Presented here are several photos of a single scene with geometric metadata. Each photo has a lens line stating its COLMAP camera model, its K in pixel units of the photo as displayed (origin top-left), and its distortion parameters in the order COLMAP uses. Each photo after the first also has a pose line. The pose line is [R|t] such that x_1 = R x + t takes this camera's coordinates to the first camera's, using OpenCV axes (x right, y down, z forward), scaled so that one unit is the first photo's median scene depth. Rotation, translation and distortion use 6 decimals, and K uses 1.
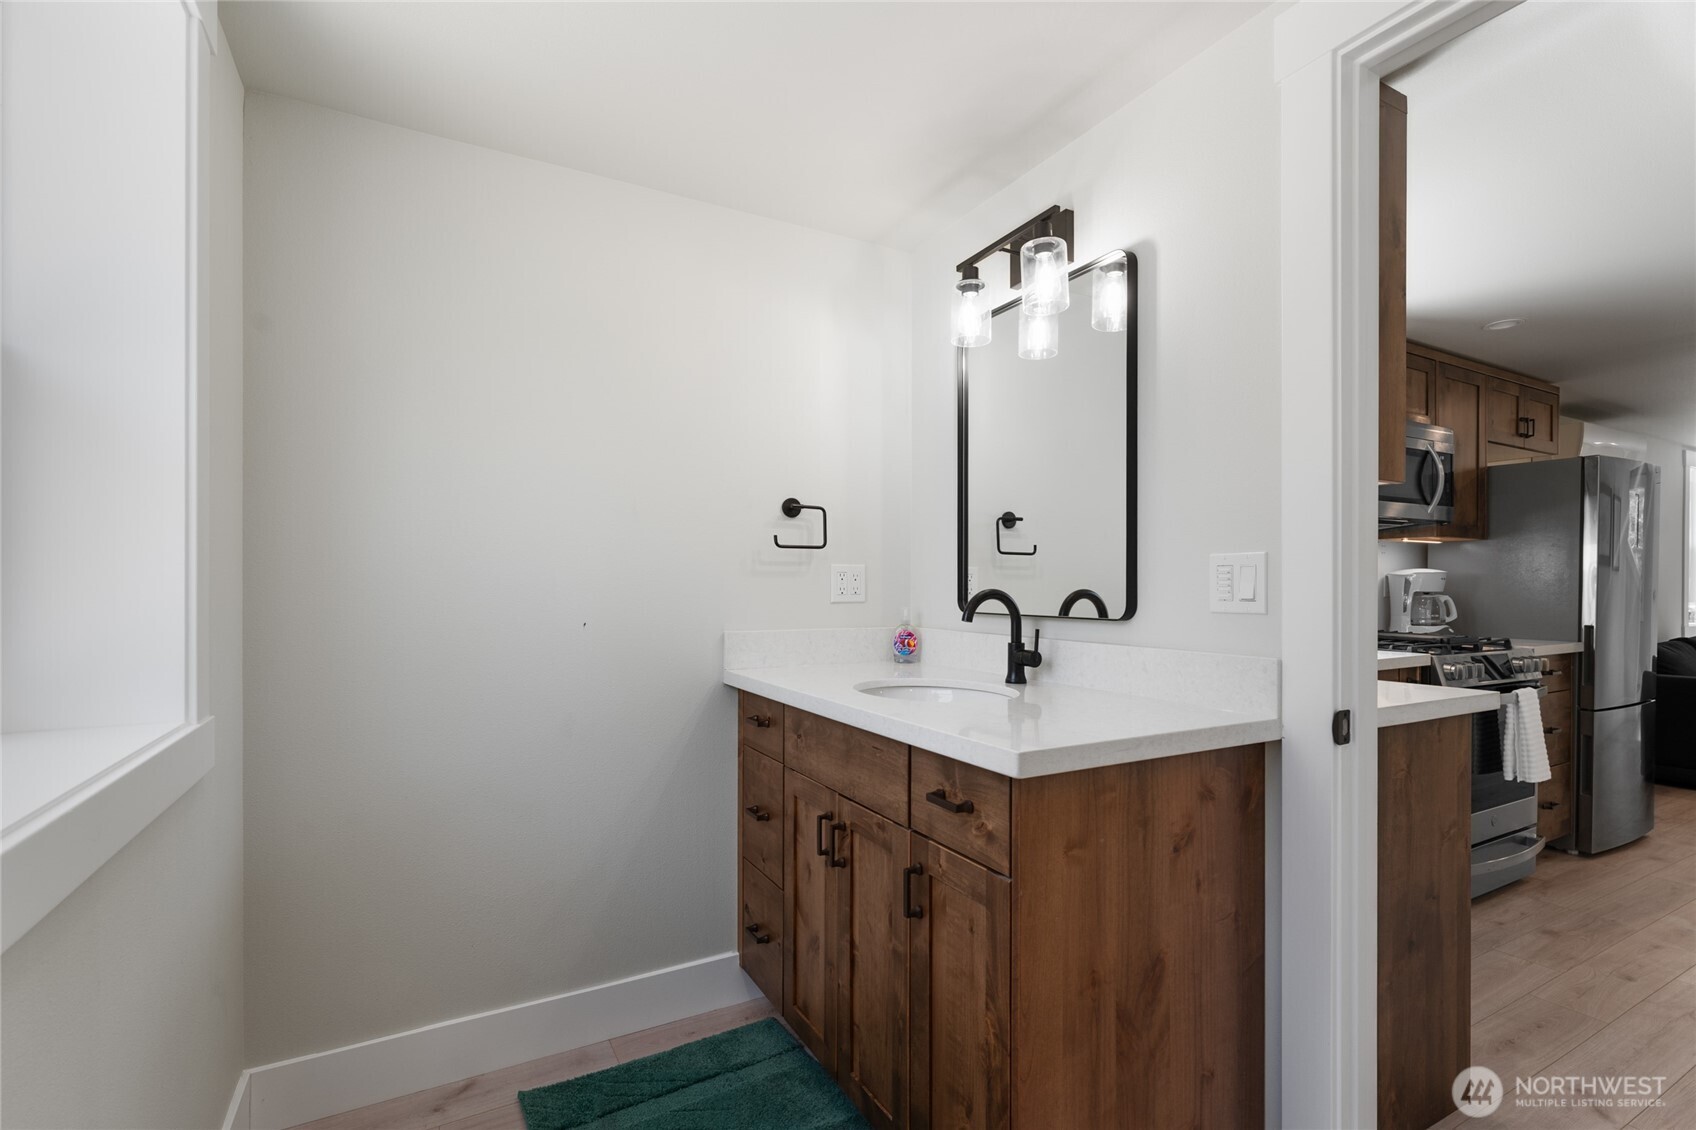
lens RADIAL K [[780.3, 0, 845.2], [0, 780.3, 581.4], [0, 0, 1]] dist [0.005124, 0.000439]
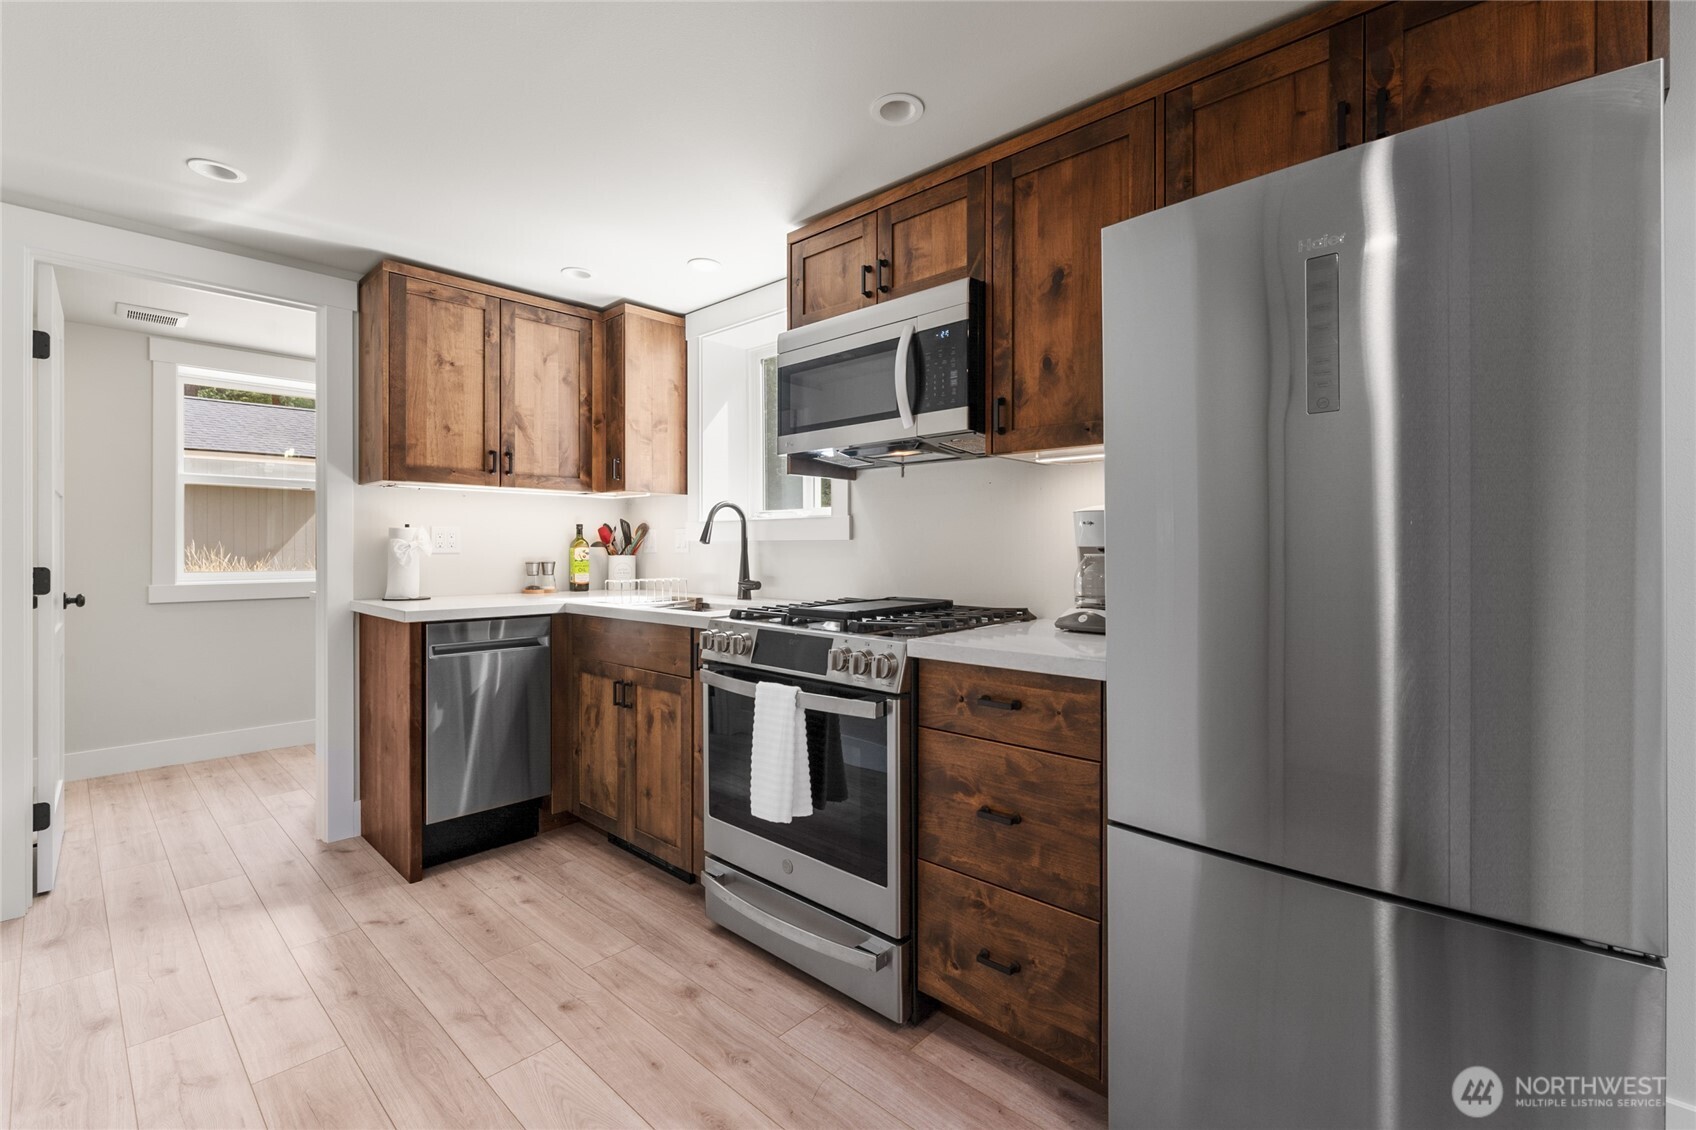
lens RADIAL K [[743.1, 0, 845.1], [0, 743.1, 547.9], [0, 0, 1]] dist [0.000109, -0.000166]
pose [[0.307749, -0.002950, -0.951463, 1.290849], [-0.002645, 0.999989, -0.003956, 0.017481], [0.951464, 0.003734, 0.307737, 0.730522]]
